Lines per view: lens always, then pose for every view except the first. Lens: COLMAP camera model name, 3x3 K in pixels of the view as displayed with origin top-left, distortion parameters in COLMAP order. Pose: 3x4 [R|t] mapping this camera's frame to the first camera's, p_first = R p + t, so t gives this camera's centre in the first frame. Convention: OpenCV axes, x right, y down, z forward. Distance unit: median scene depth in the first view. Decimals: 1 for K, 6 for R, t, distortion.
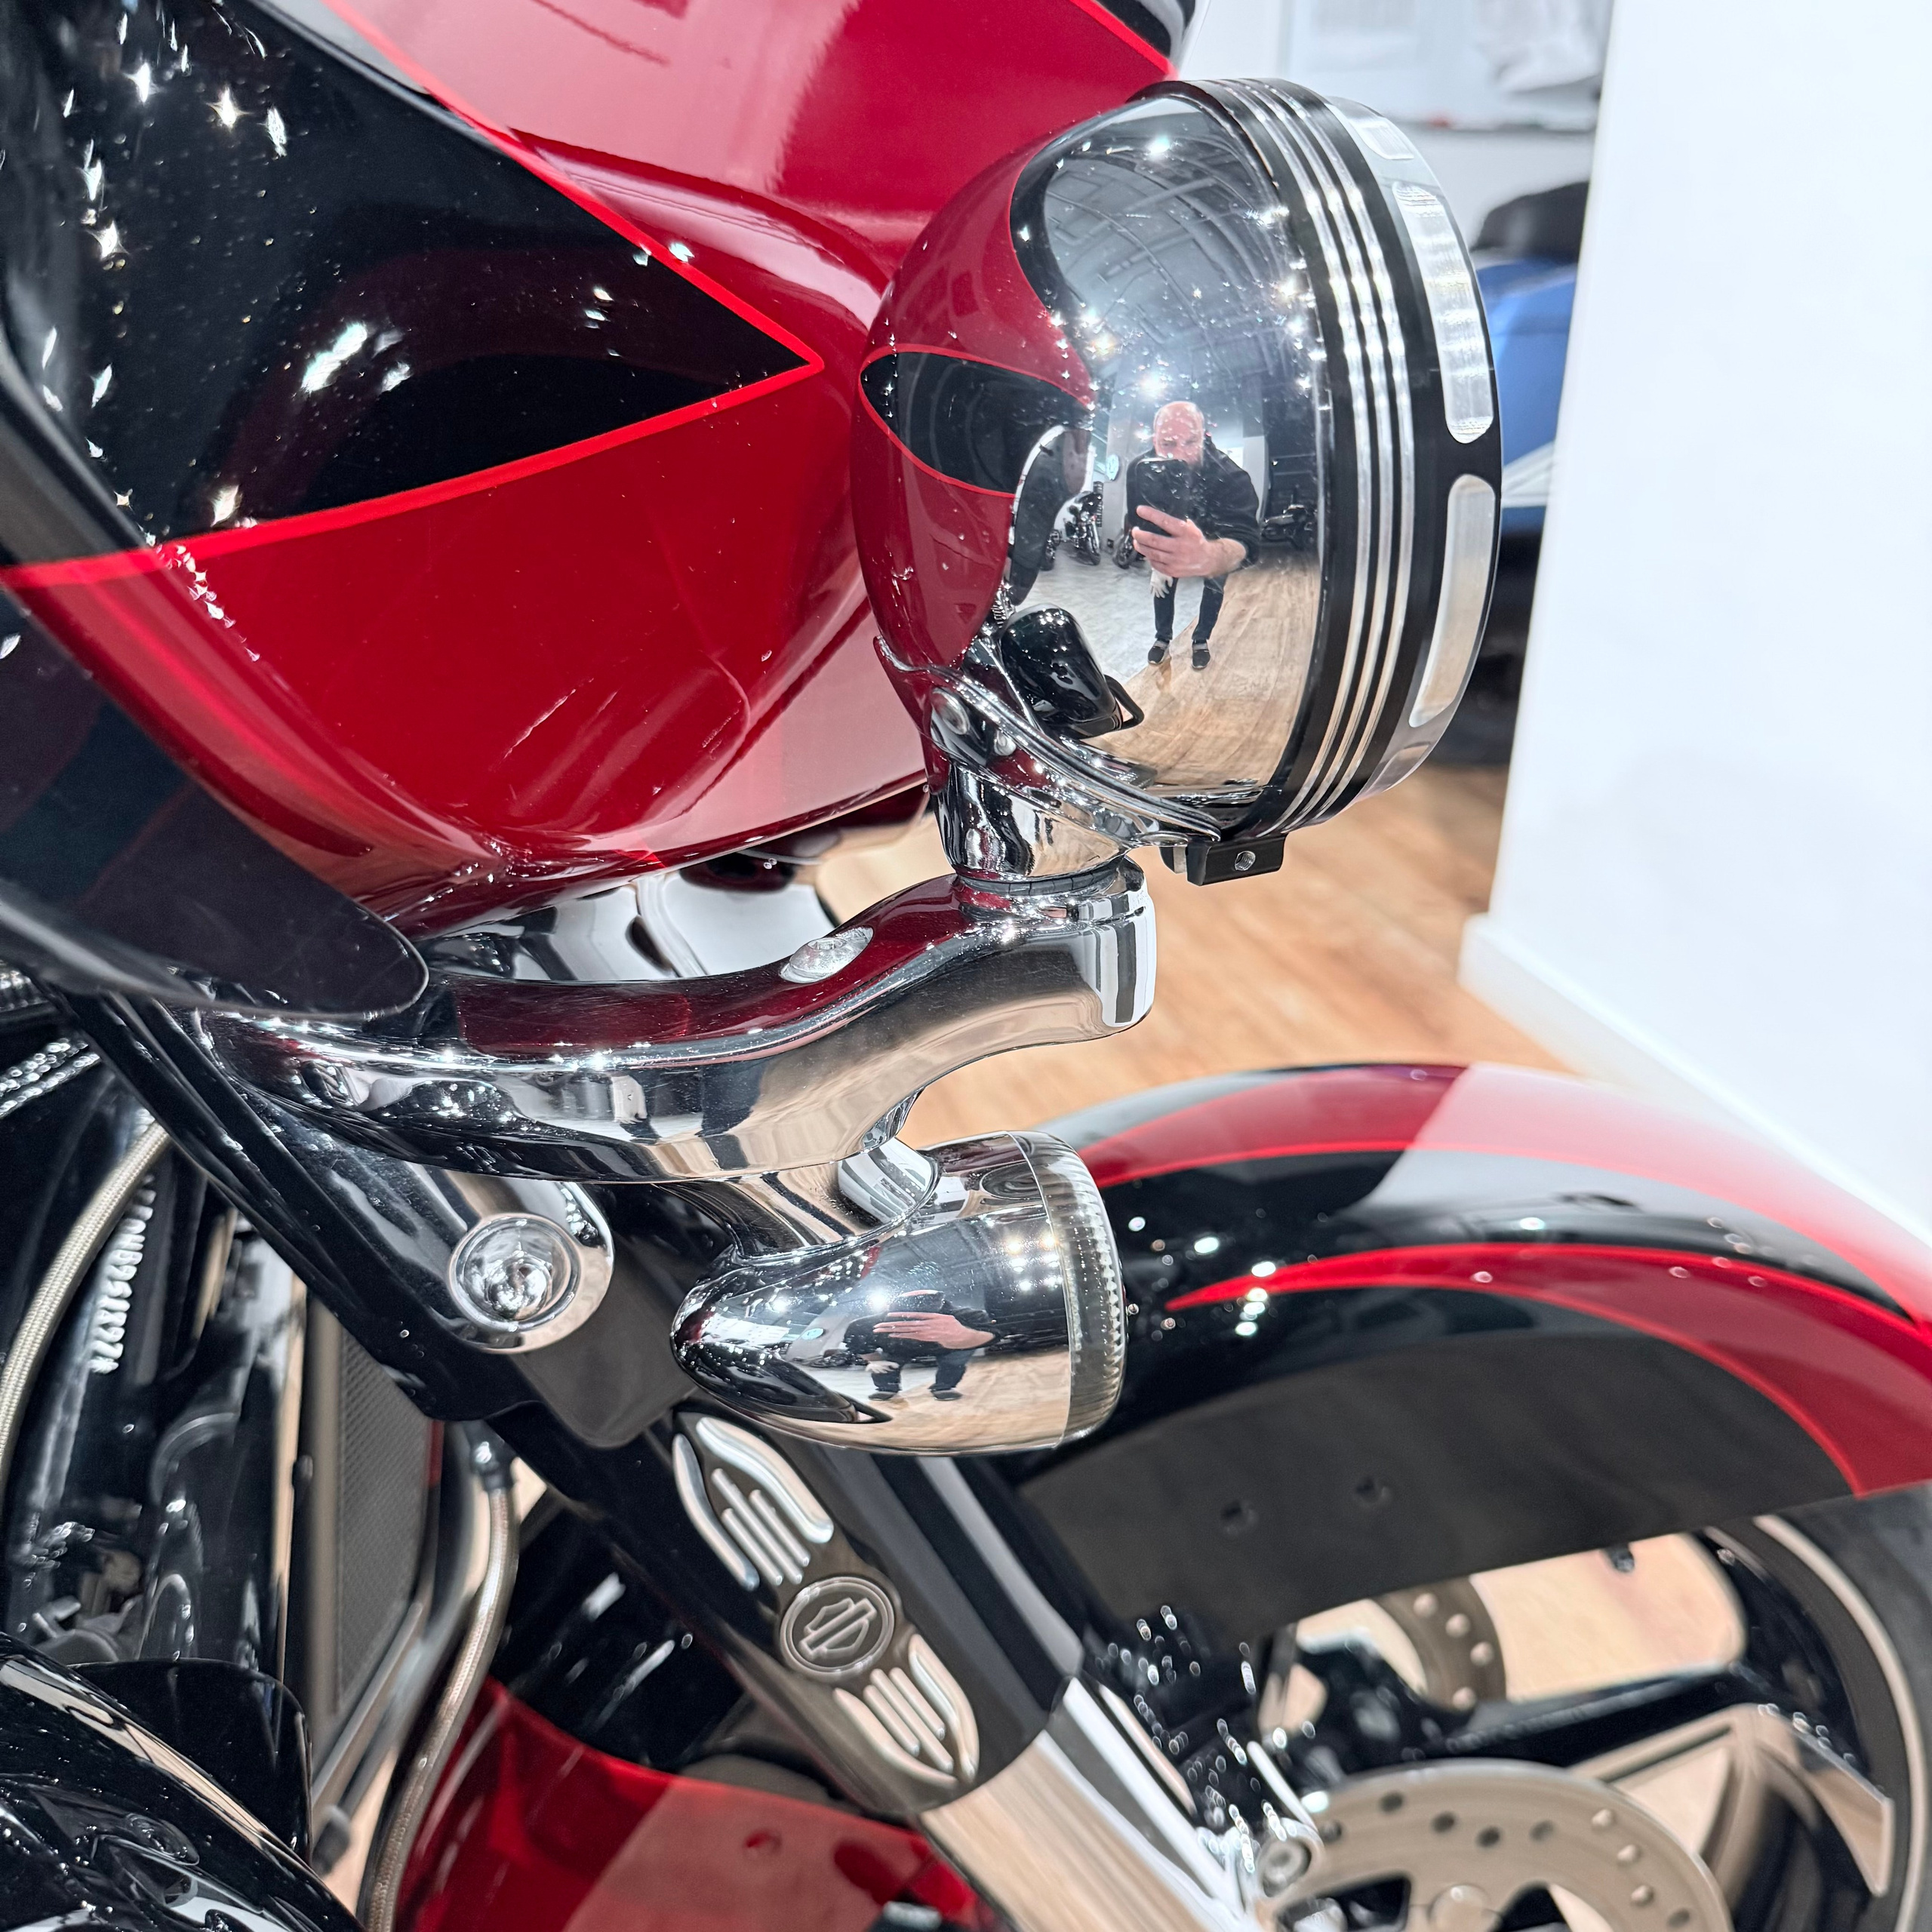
lens RADIAL K [[1801.6, 0, 963.6], [0, 1801.6, 969.3], [0, 0, 1]] dist [0.128405, -0.180595]
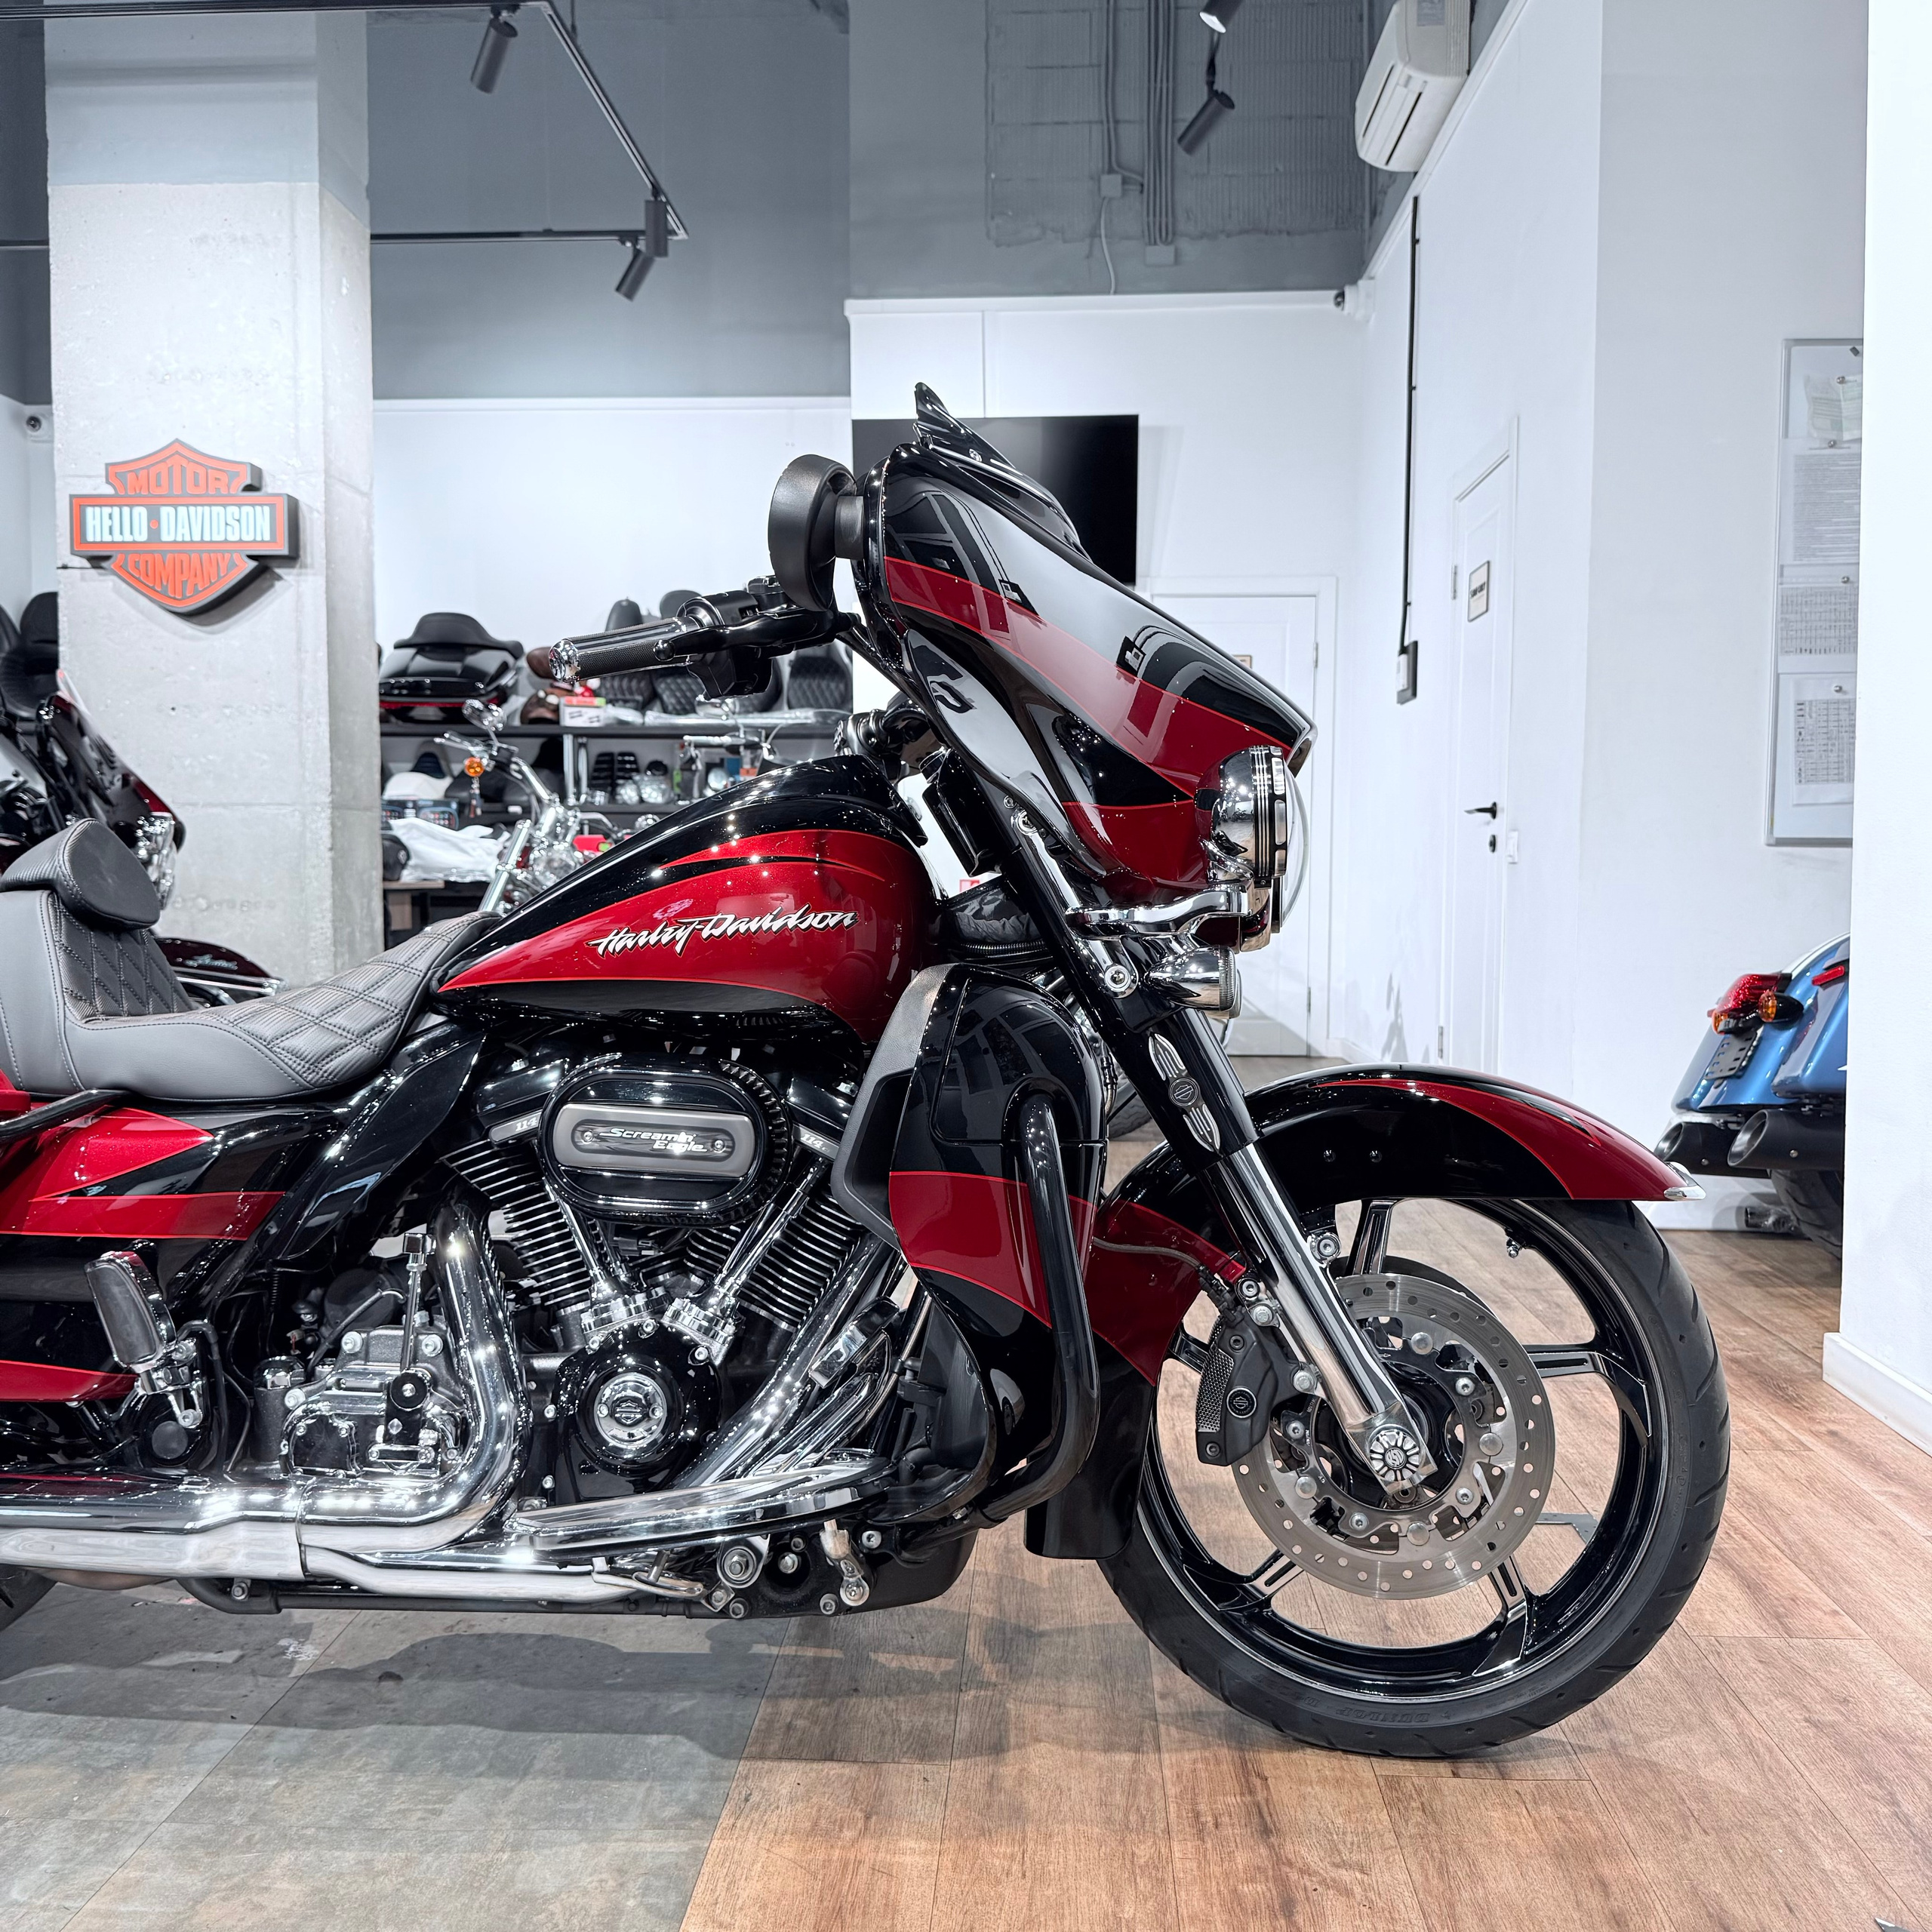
lens RADIAL K [[1795.2, 0, 963.2], [0, 1795.2, 968.3], [0, 0, 1]] dist [0.148234, -0.318214]
pose [[0.915284, 0.026826, -0.401915, 1.392216], [-0.179832, 0.920038, -0.348124, 2.025185], [0.360438, 0.390910, 0.846920, -3.406718]]
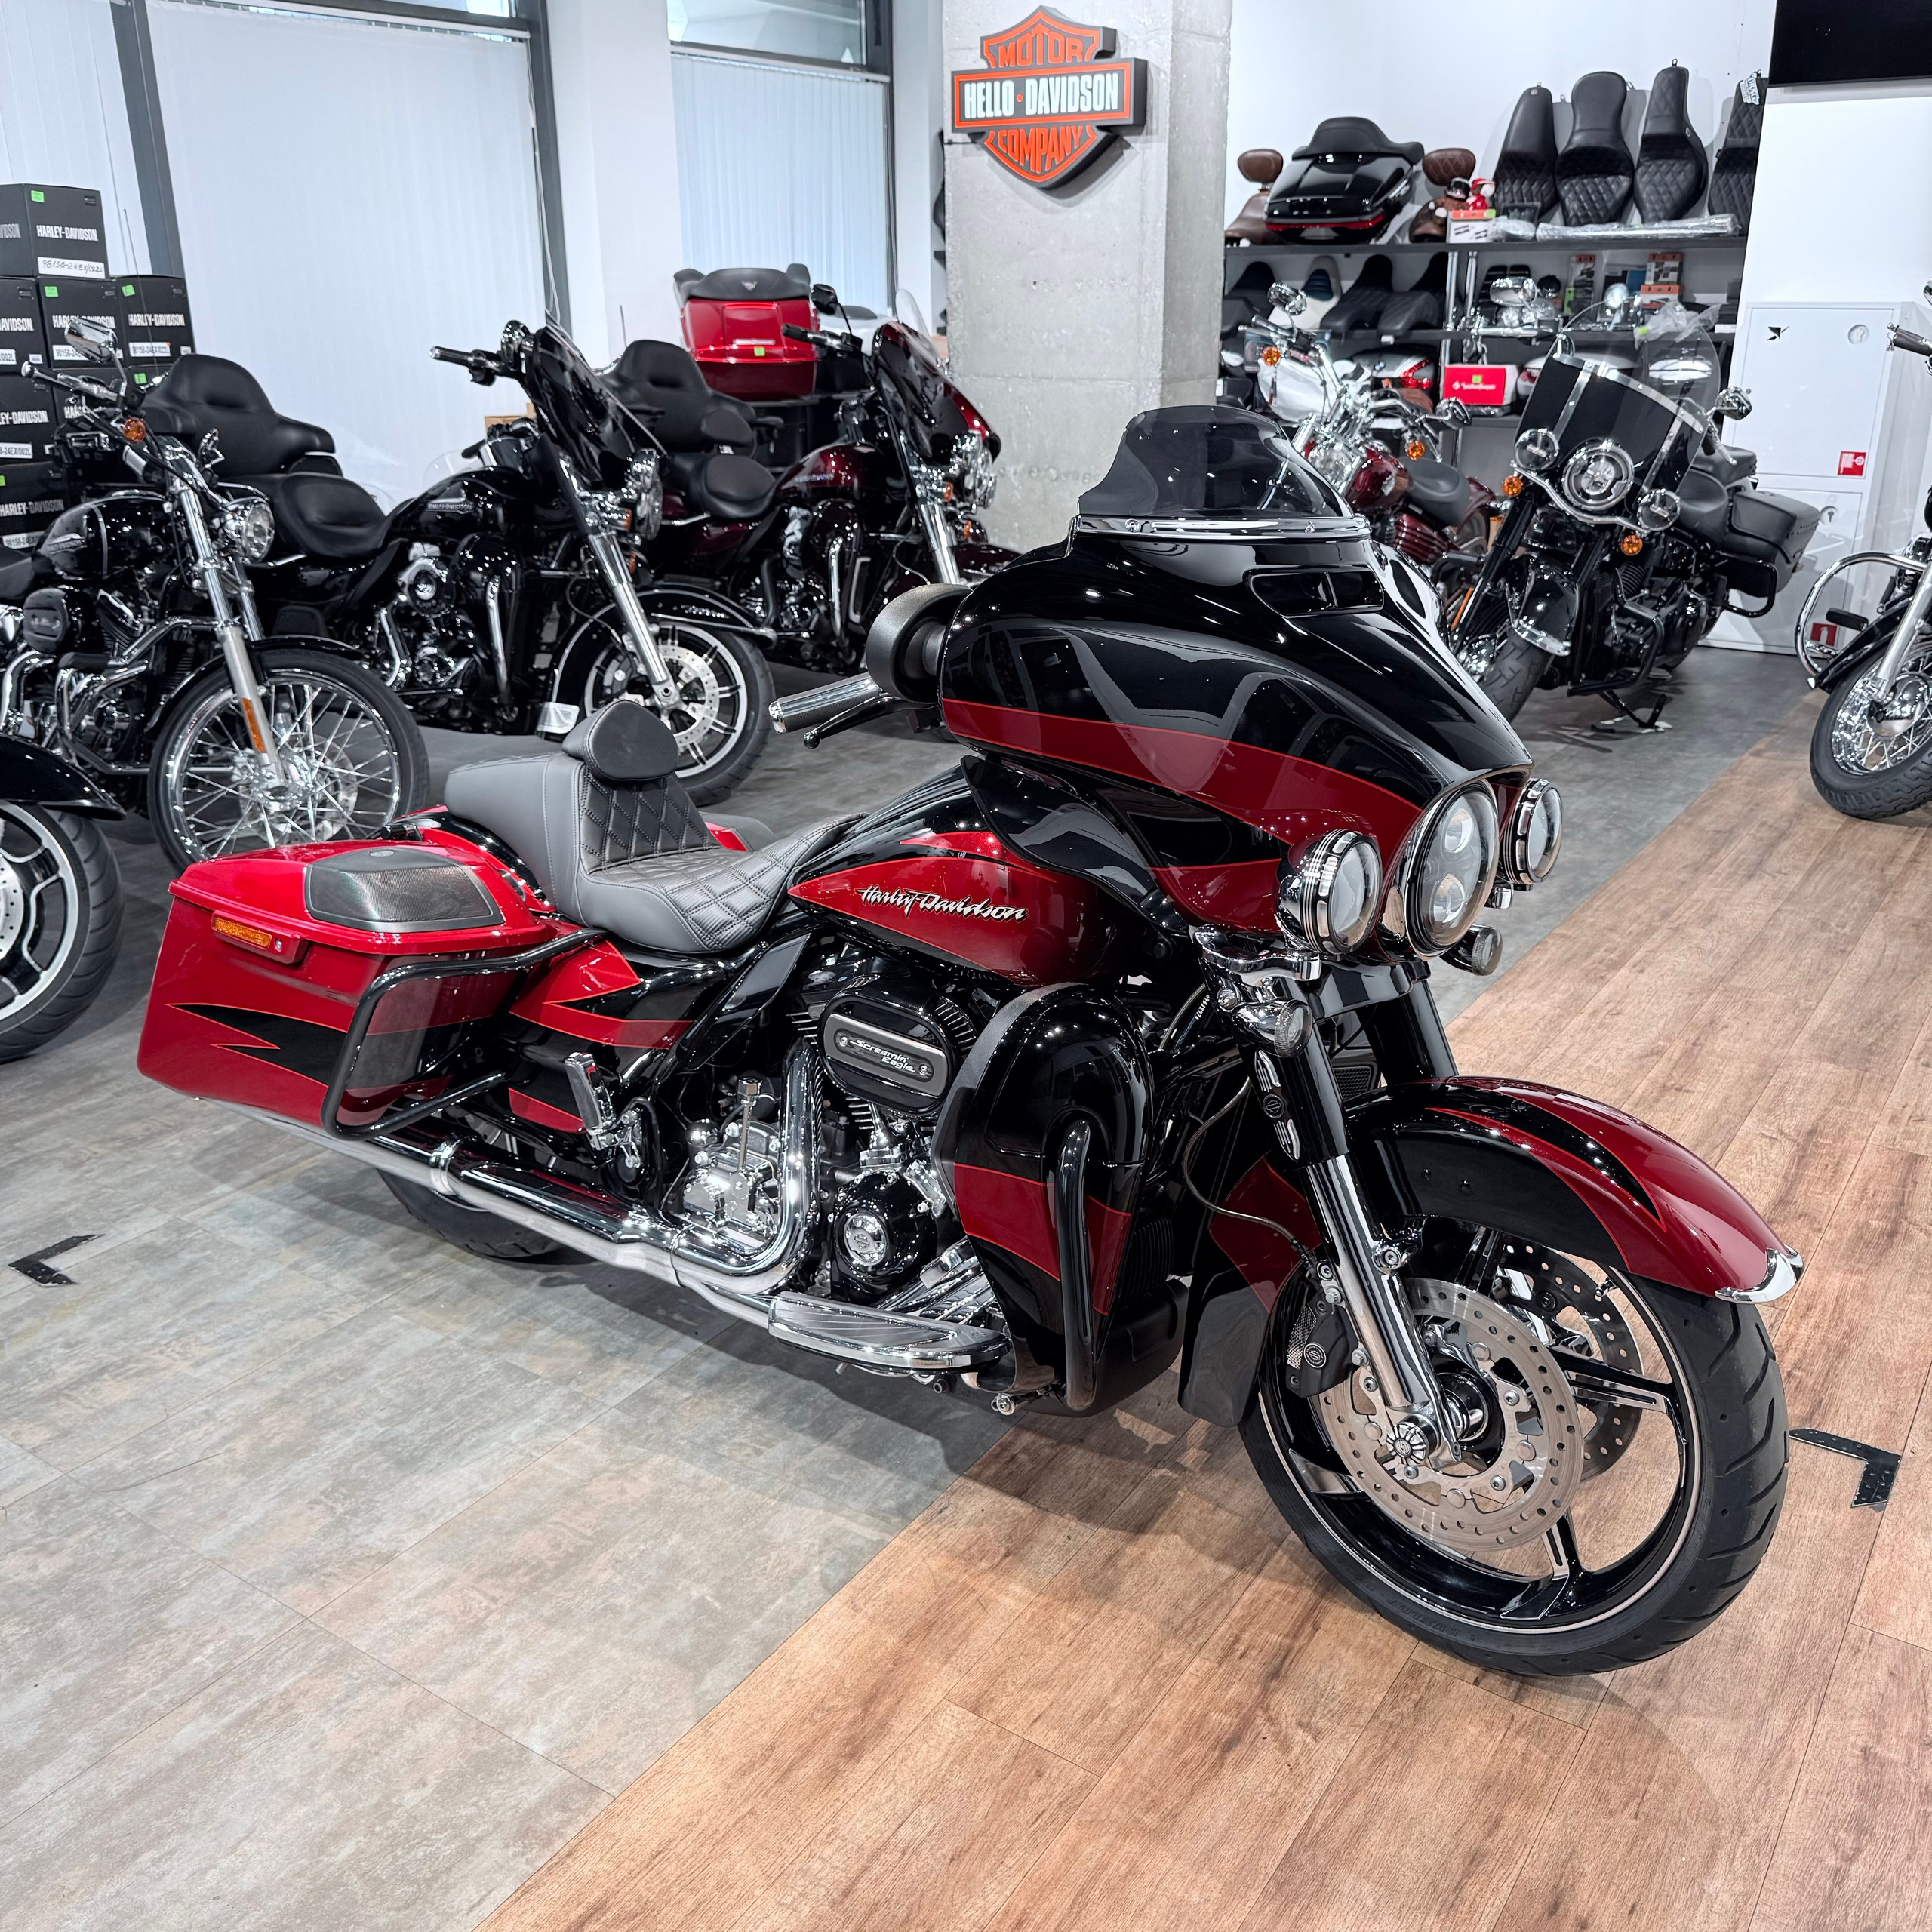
lens RADIAL K [[1787.2, 0, 965.3], [0, 1787.2, 971.1], [0, 0, 1]] dist [0.136728, -0.265410]
pose [[0.576229, 0.290151, -0.764050, 3.653510], [-0.348522, 0.932834, 0.091400, -0.137097], [0.739251, 0.213621, 0.638650, -3.247257]]
